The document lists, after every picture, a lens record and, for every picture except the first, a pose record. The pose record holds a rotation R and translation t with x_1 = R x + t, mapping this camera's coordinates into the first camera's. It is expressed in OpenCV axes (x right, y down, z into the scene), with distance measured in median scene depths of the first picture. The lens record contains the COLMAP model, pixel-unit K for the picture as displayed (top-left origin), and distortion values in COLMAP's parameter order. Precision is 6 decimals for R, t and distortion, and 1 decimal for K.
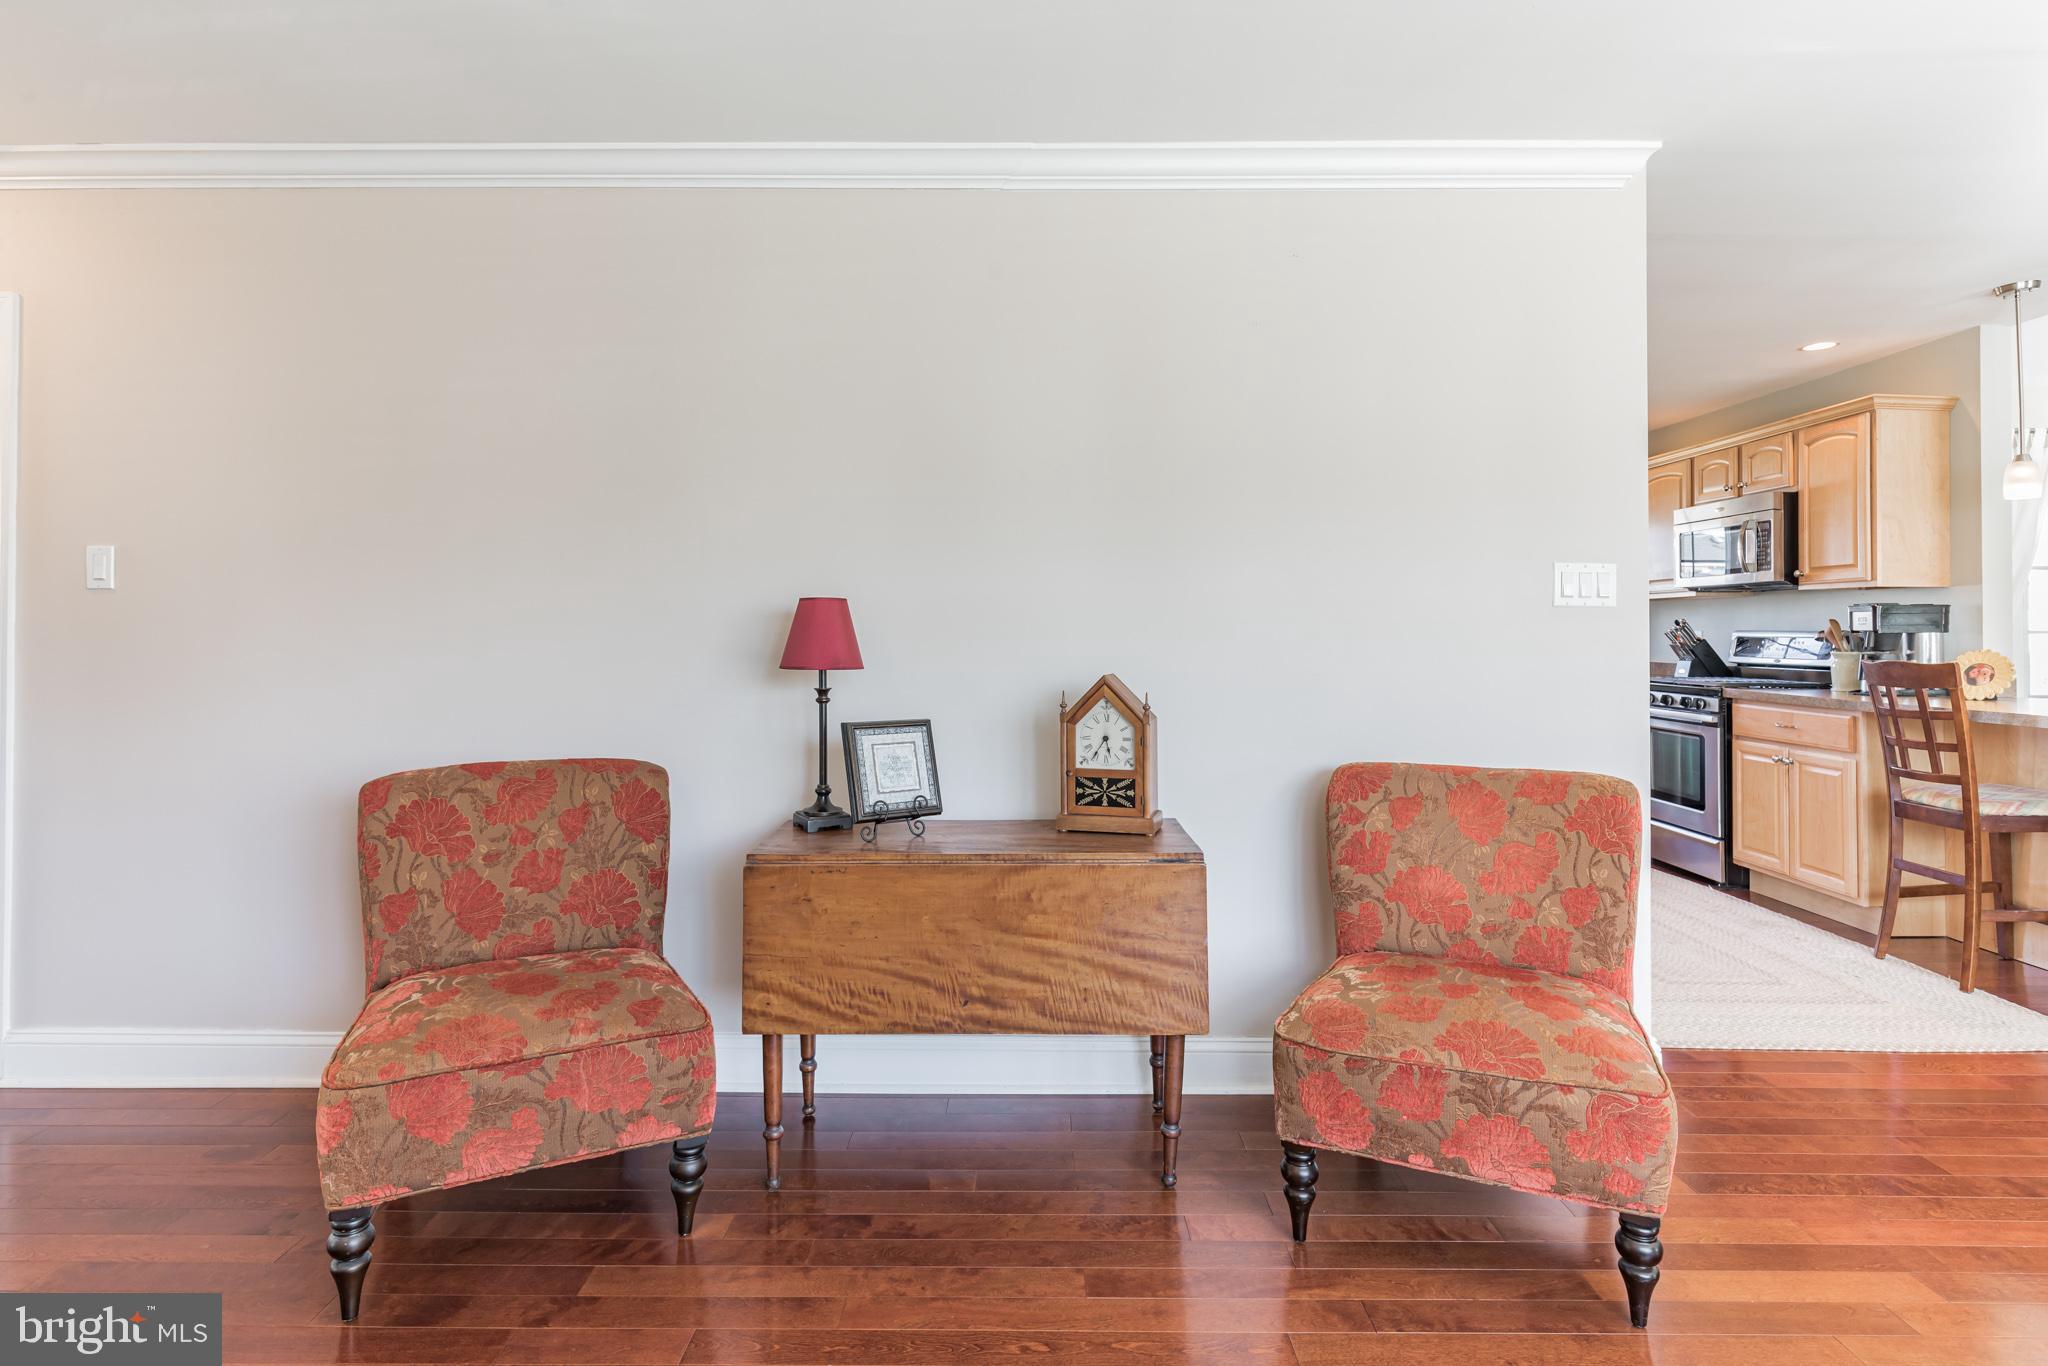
lens RADIAL K [[1056.2, 0, 1023.8], [0, 1056.2, 615.0], [0, 0, 1]] dist [0.001257, 0.000676]
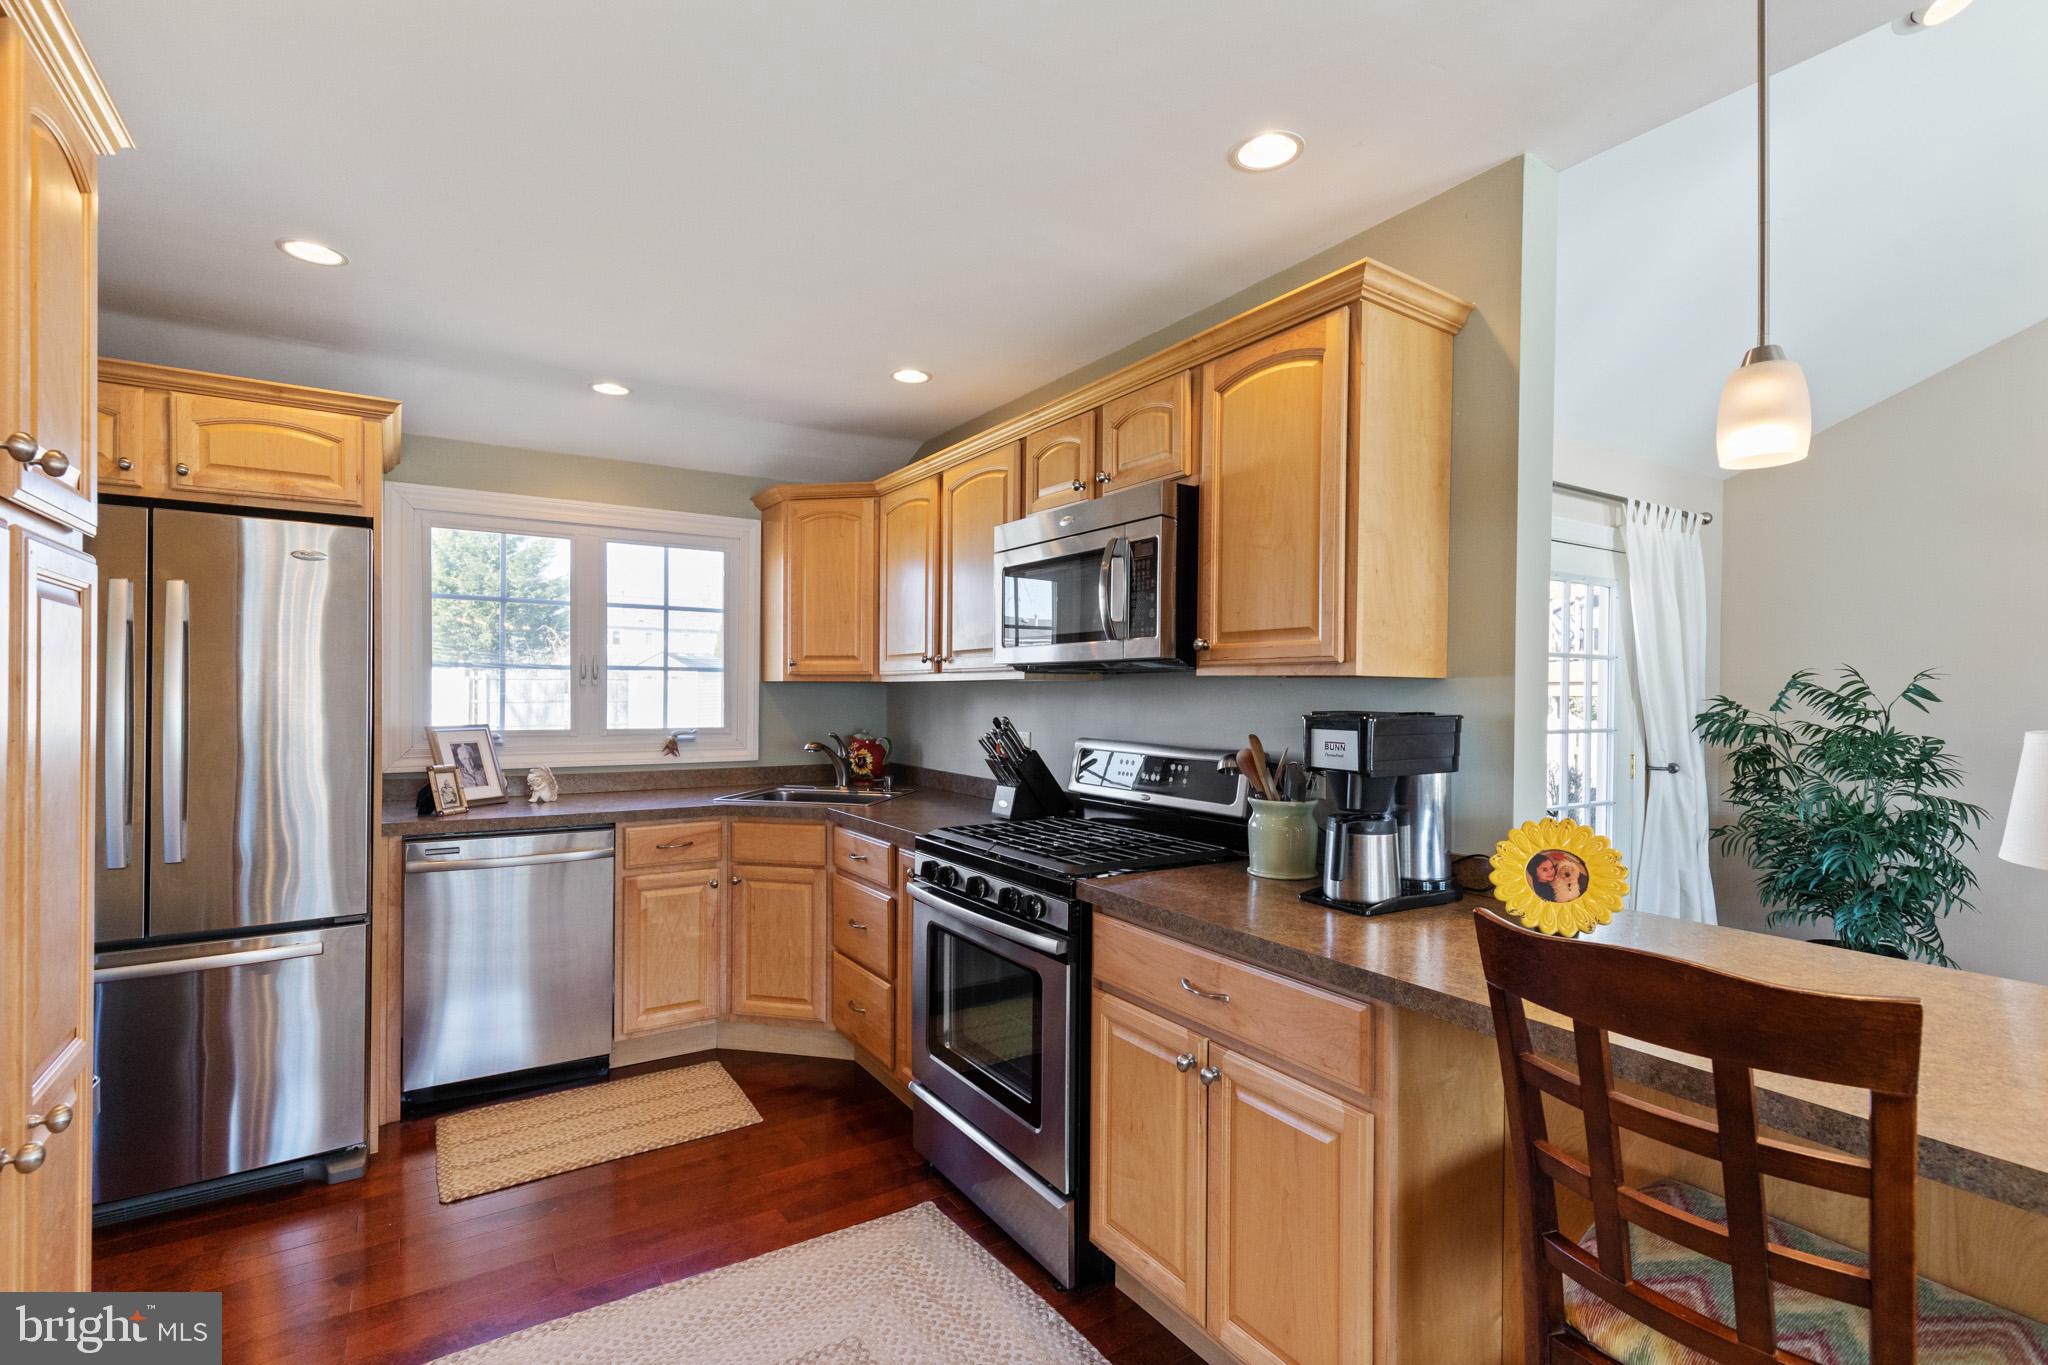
lens RADIAL K [[944.1, 0, 1029.3], [0, 944.1, 696.9], [0, 0, 1]] dist [0.002375, 0.000108]
pose [[0.831856, 0.000634, 0.554991, 0.456762], [-0.013565, 0.999724, 0.019189, -0.023977], [-0.554825, -0.023491, 0.831635, 0.739683]]
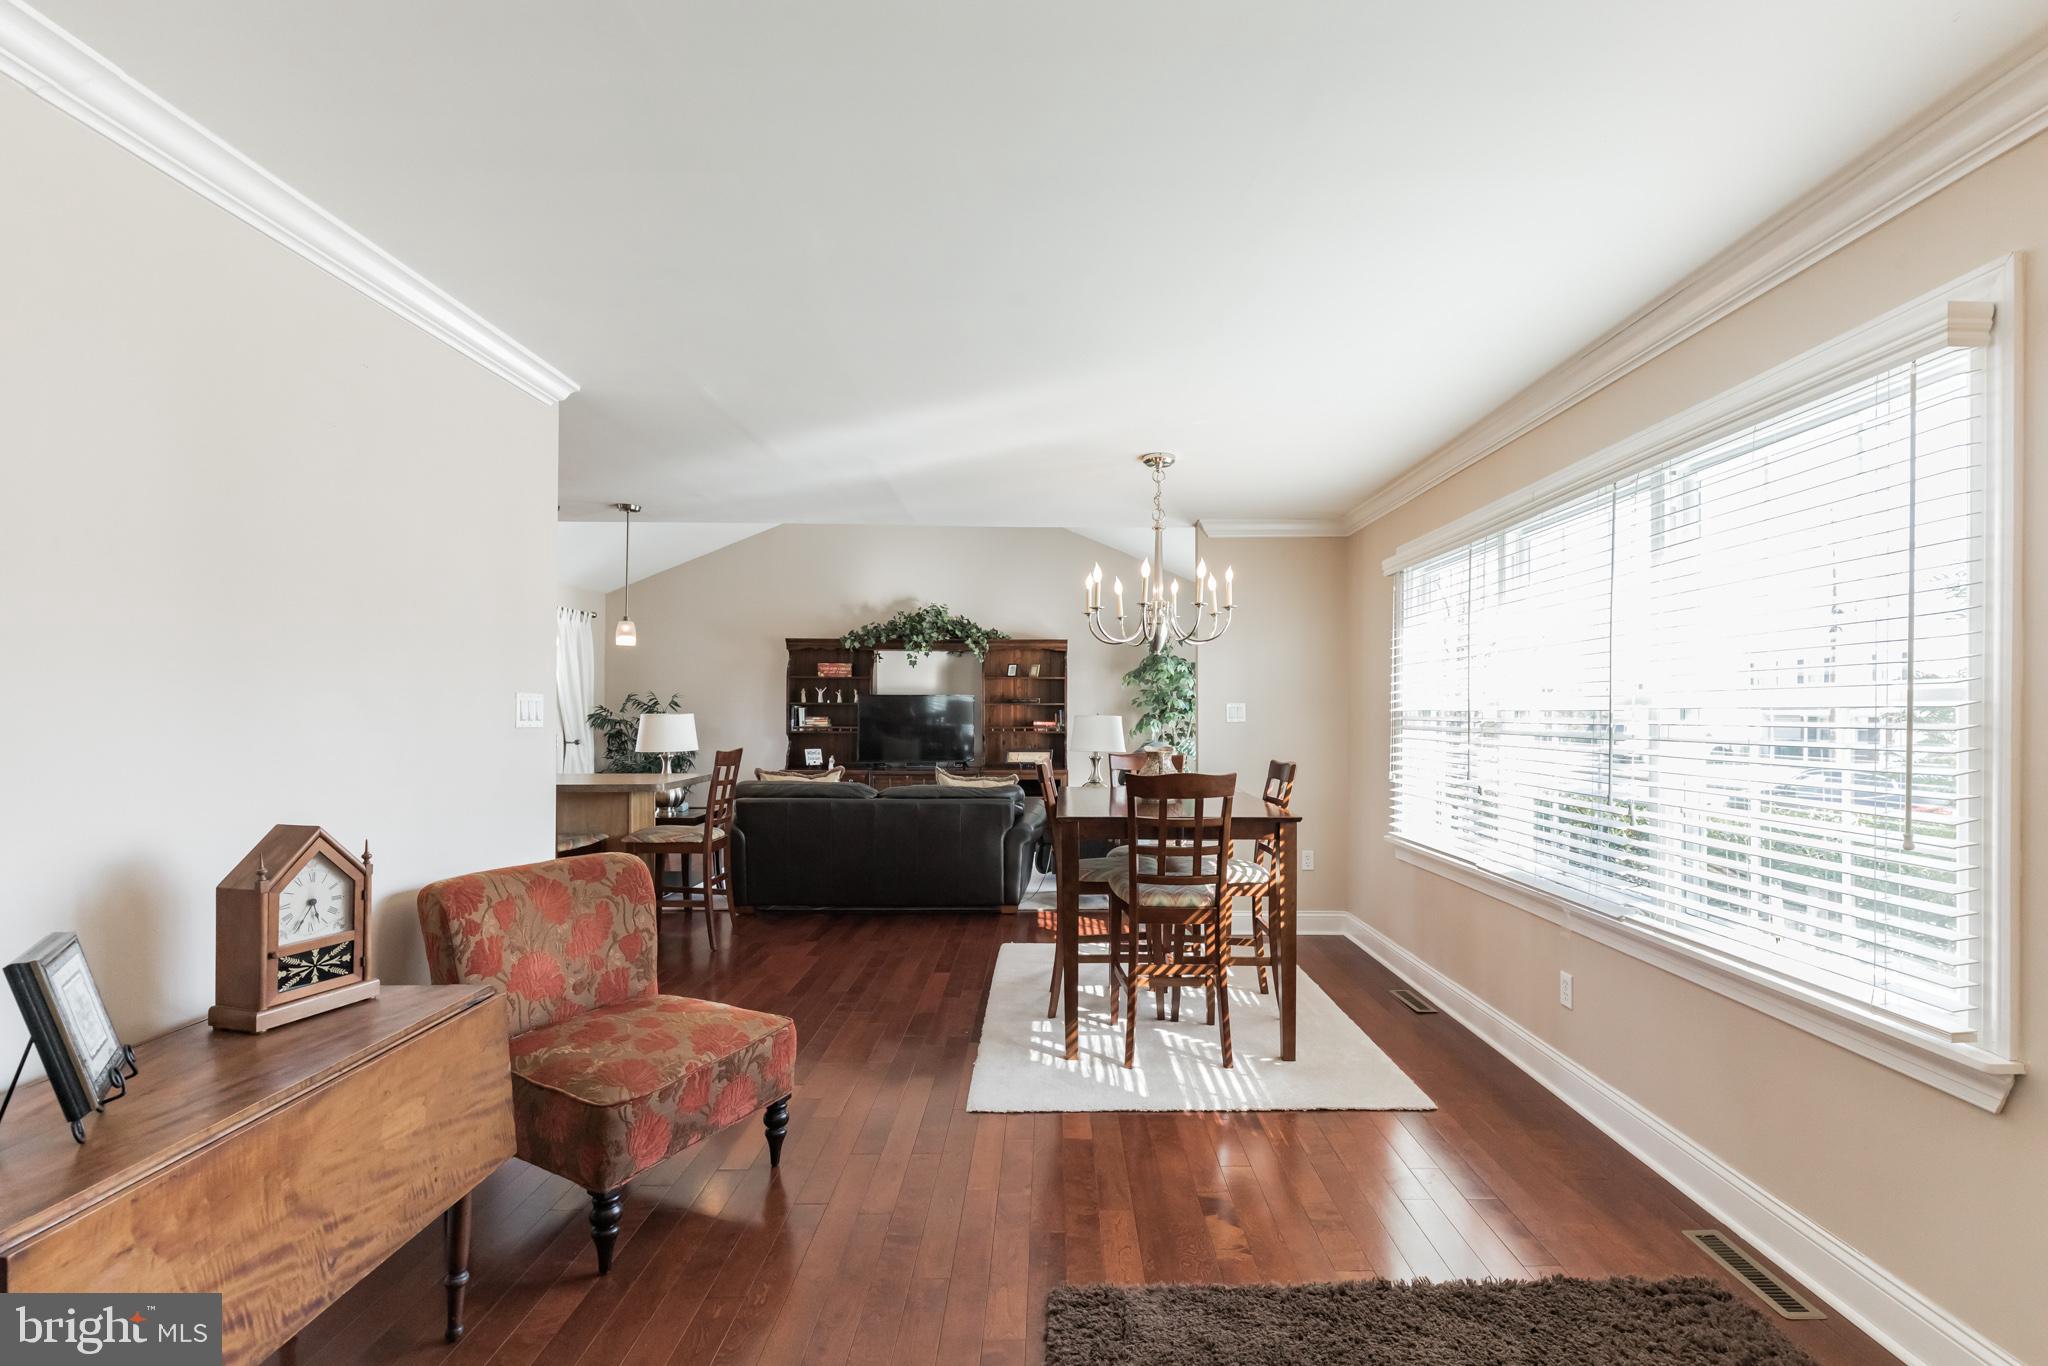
lens RADIAL K [[949.9, 0, 1040.7], [0, 949.9, 712.5], [0, 0, 1]] dist [0.011673, -0.000179]
pose [[-0.004685, -0.004121, 0.999981, -0.389054], [-0.020434, 0.999783, 0.004025, -0.027179], [-0.999780, -0.020415, -0.004769, 0.247230]]
